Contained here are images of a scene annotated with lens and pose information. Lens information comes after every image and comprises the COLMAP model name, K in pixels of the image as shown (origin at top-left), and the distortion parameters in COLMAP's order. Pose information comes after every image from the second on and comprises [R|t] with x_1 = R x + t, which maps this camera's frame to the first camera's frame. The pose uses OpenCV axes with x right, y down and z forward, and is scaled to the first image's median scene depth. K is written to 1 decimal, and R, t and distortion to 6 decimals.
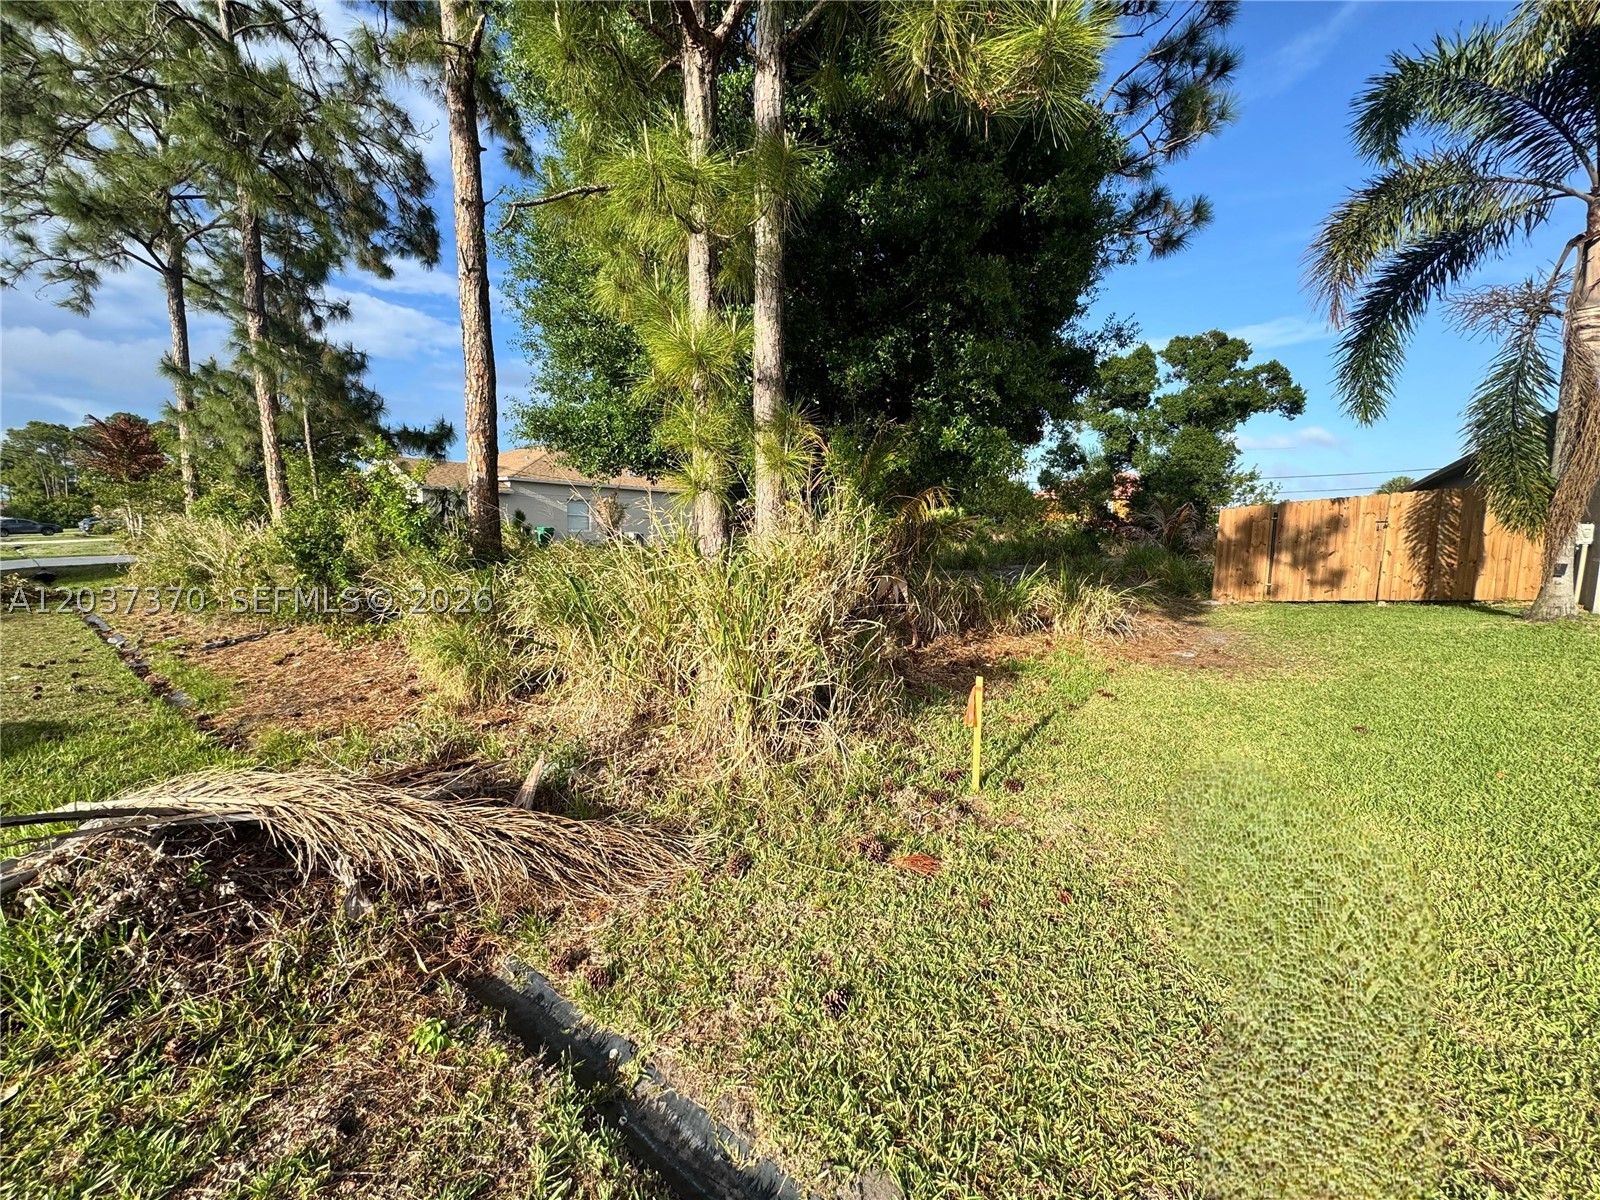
lens RADIAL K [[636.0, 0, 801.3], [0, 636.0, 593.7], [0, 0, 1]] dist [-0.001771, 0.000310]
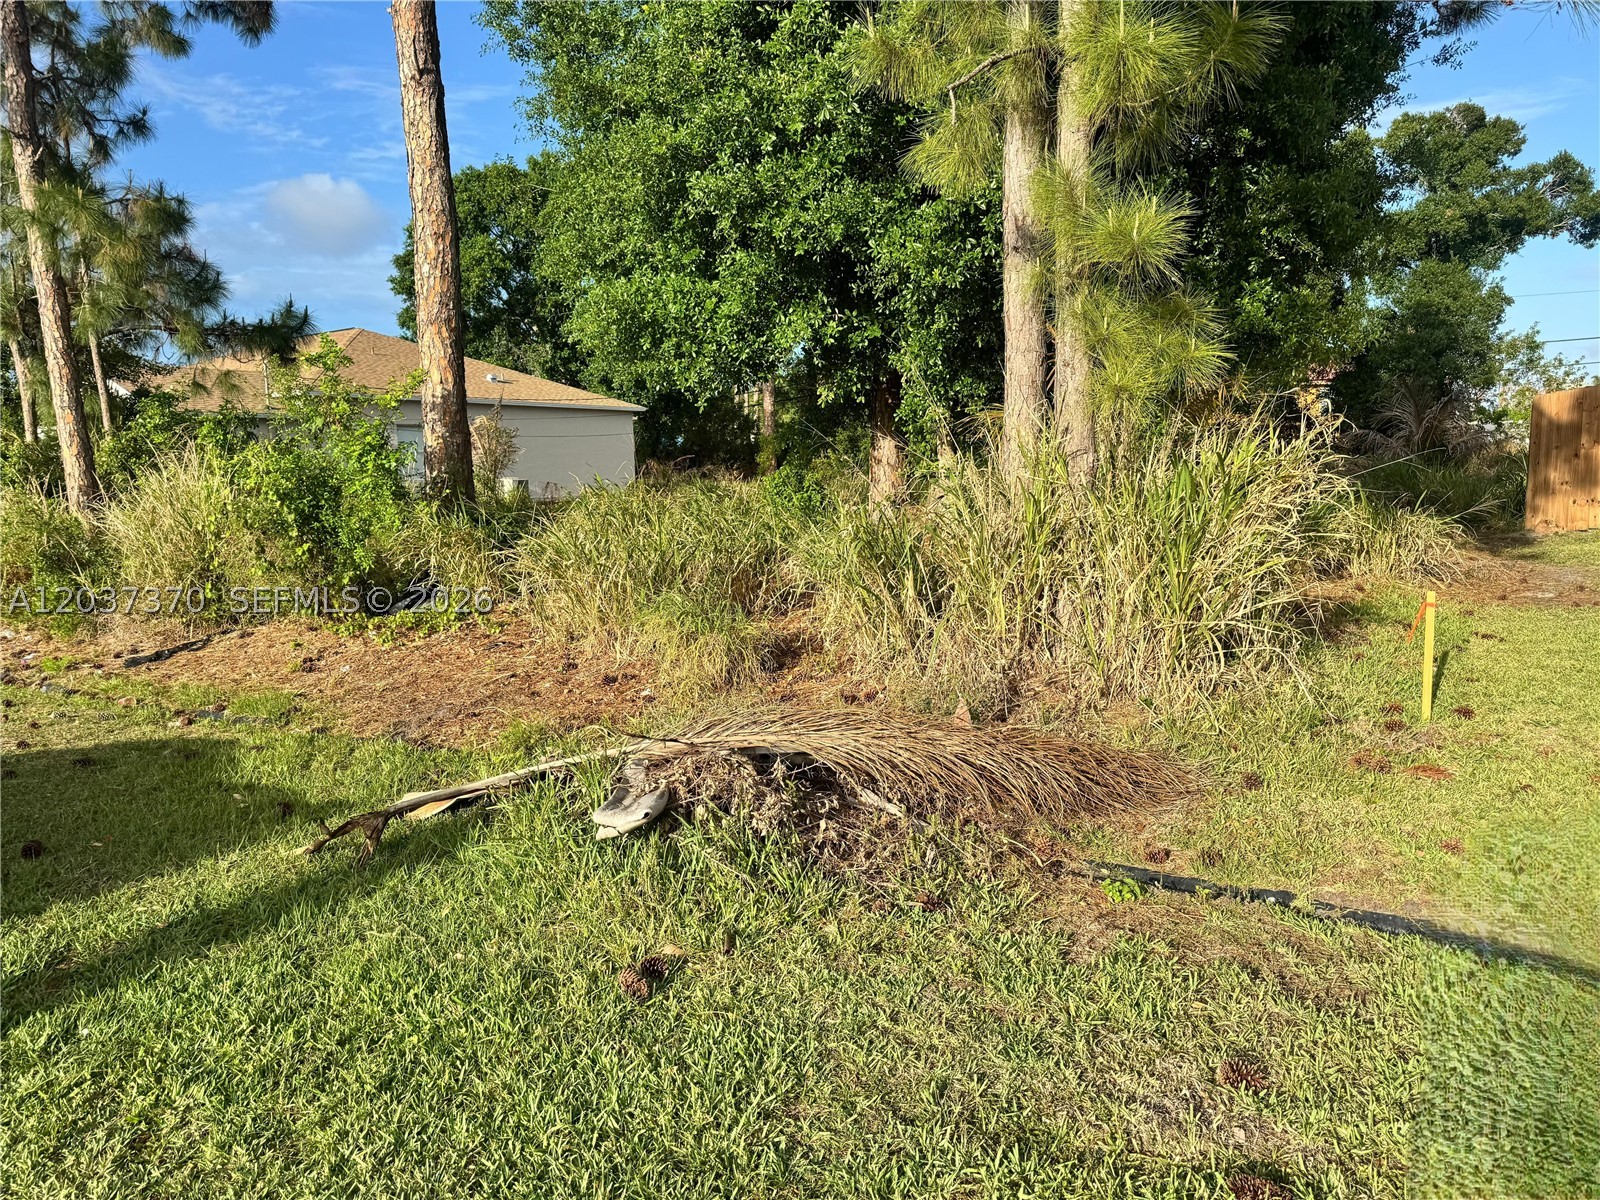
lens RADIAL K [[1100.1, 0, 800.0], [0, 1100.1, 600.0], [0, 0, 1]] dist [0.034177, -0.022326]
pose [[0.997257, -0.051189, 0.053453, -0.127465], [0.049878, 0.998428, 0.025569, 0.011338], [-0.054678, -0.022833, 0.998243, -0.093913]]
